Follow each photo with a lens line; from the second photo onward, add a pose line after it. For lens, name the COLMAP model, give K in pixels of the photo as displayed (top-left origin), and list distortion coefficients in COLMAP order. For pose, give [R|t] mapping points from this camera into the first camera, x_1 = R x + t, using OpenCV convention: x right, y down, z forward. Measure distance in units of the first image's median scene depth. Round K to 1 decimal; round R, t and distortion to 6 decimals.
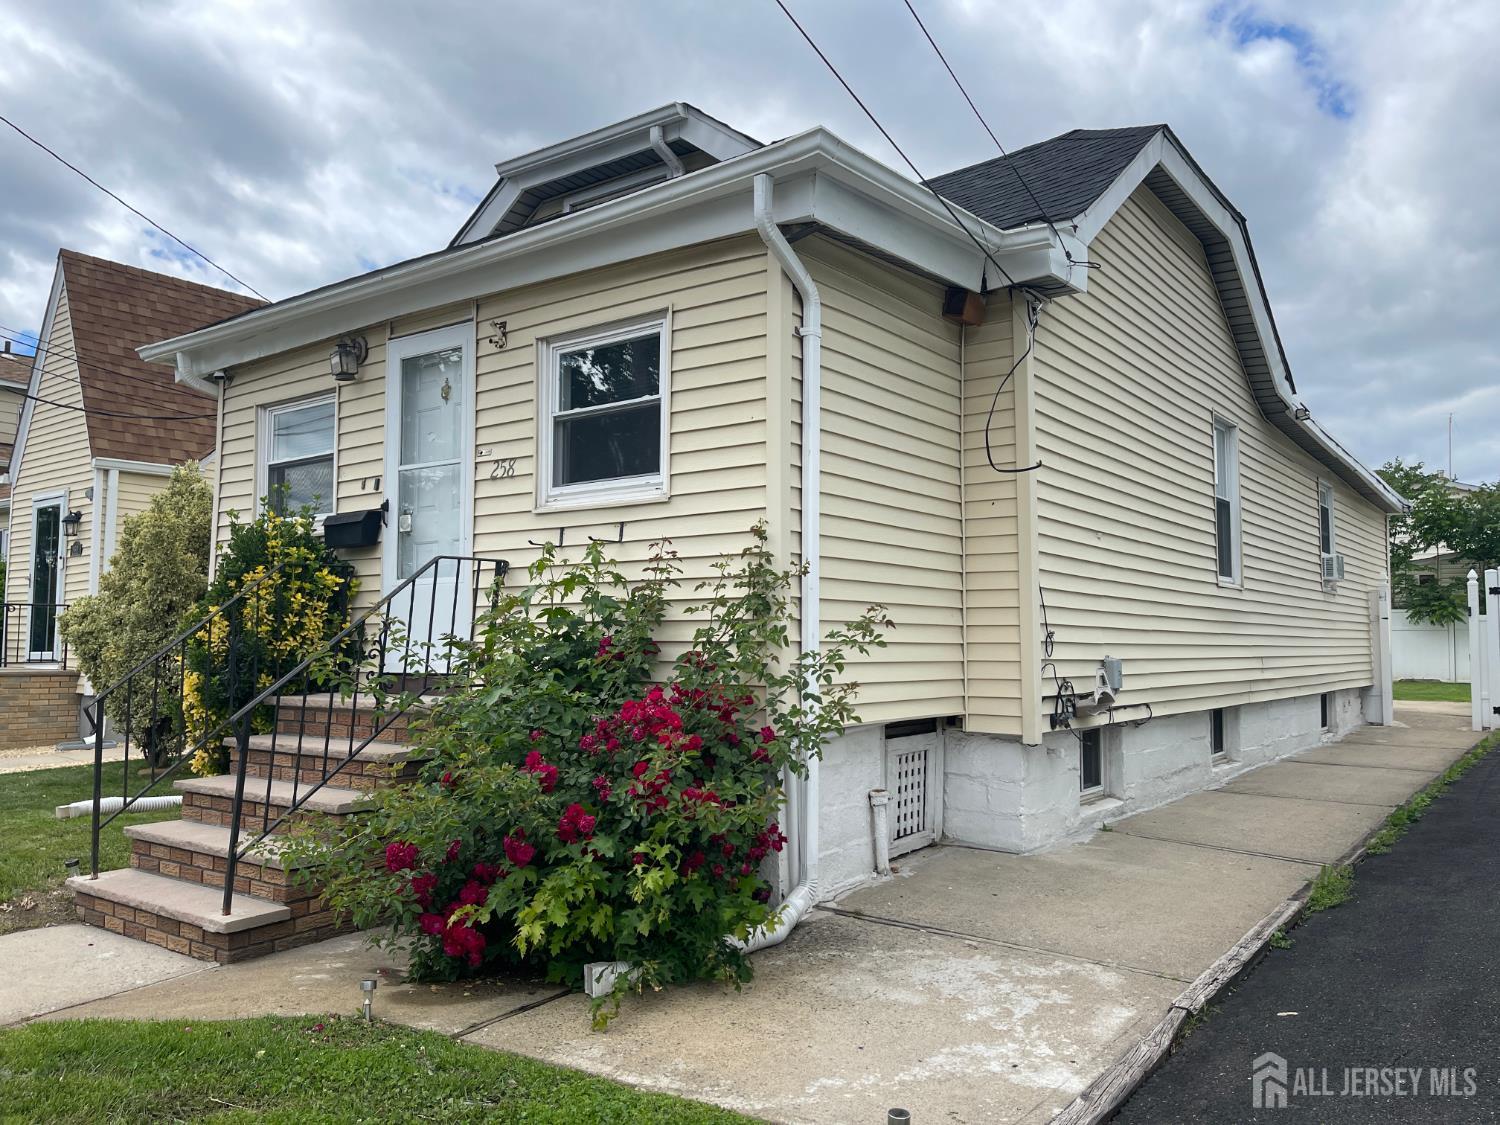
lens RADIAL K [[1112.7, 0, 750.5], [0, 1112.7, 571.0], [0, 0, 1]] dist [0.077350, -0.103833]
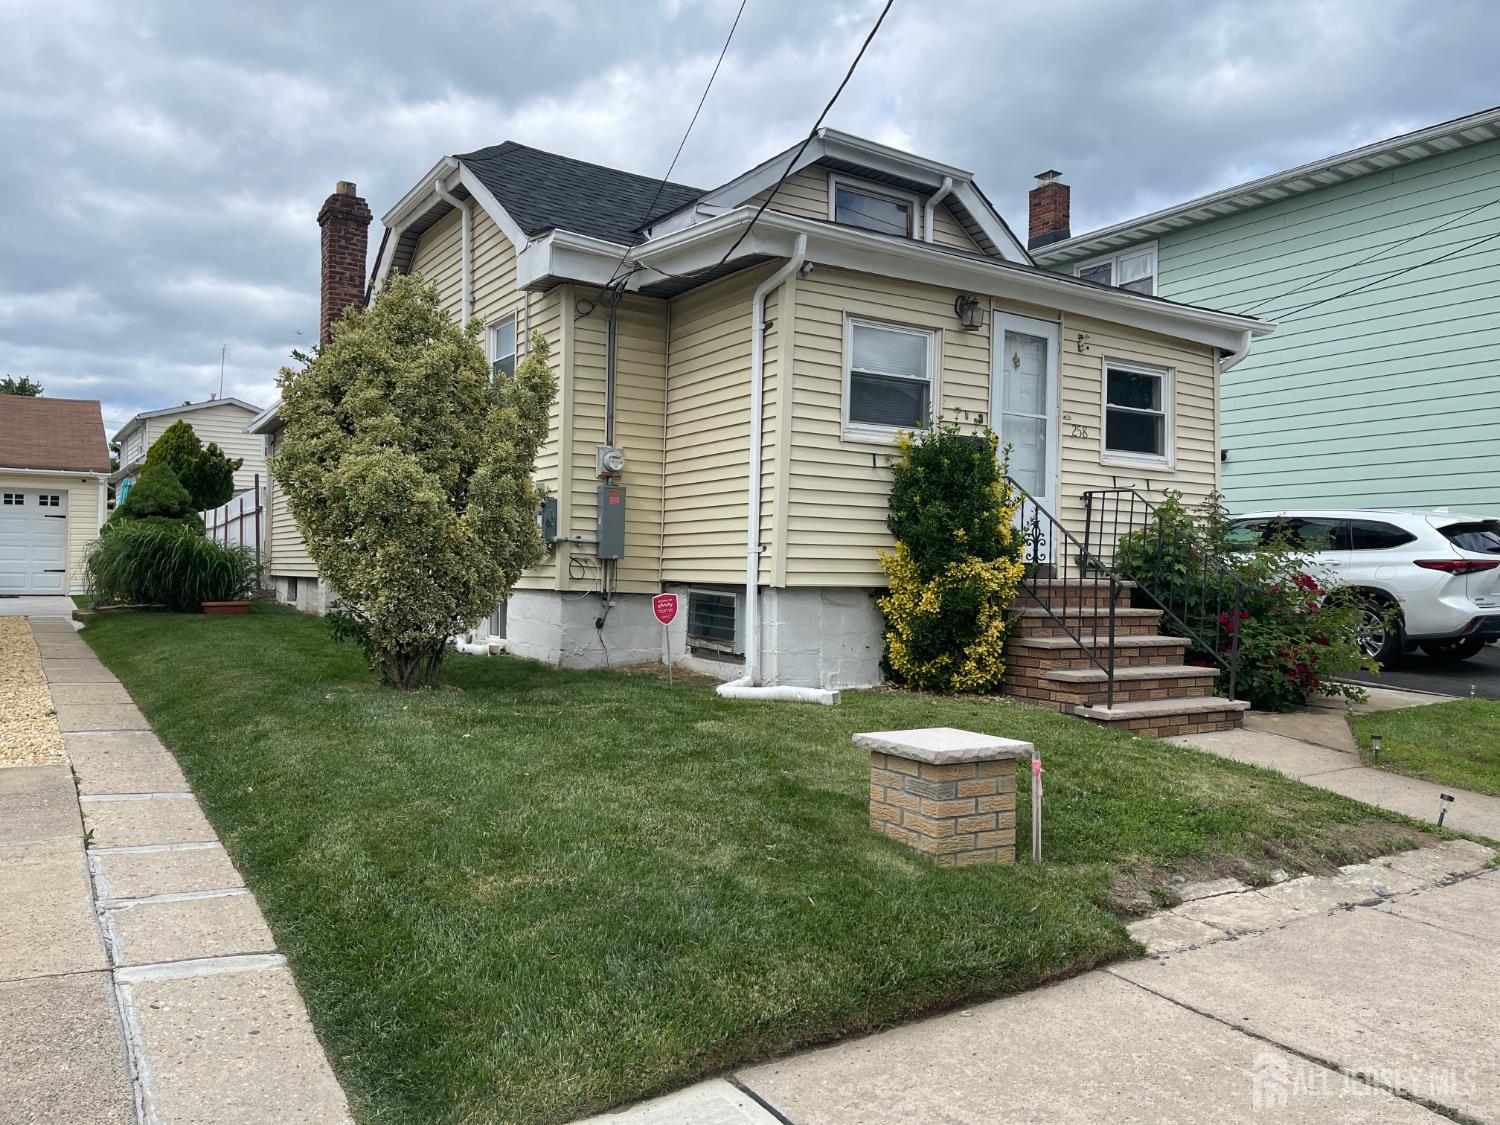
lens RADIAL K [[1110.7, 0, 750.0], [0, 1110.7, 562.5], [0, 0, 1]] dist [0.074348, -0.104308]
pose [[0.344608, 0.011657, 0.938674, -1.762883], [-0.077194, 0.996888, 0.015960, 0.096088], [-0.935568, -0.077960, 0.344435, 0.846907]]
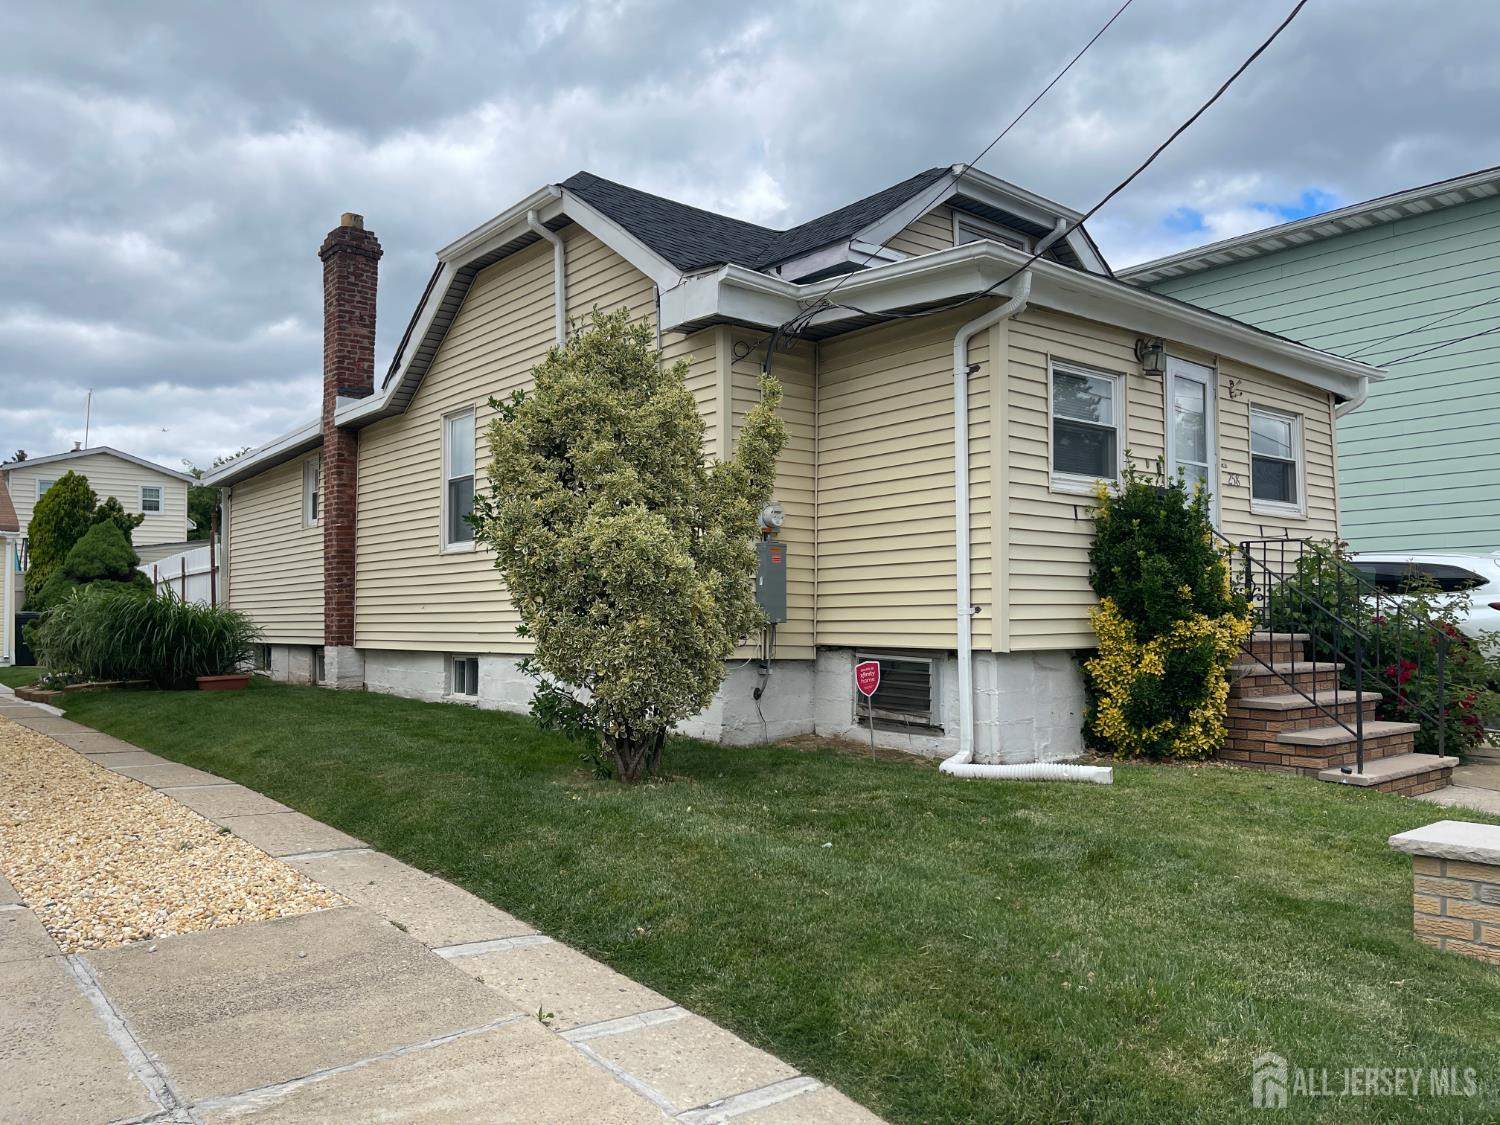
lens RADIAL K [[1112.7, 0, 750.5], [0, 1112.7, 571.0], [0, 0, 1]] dist [0.077350, -0.103833]
pose [[0.228168, 0.037828, 0.972887, -1.761940], [-0.057072, 0.998046, -0.025421, 0.101877], [-0.971948, -0.049724, 0.229881, 1.229206]]
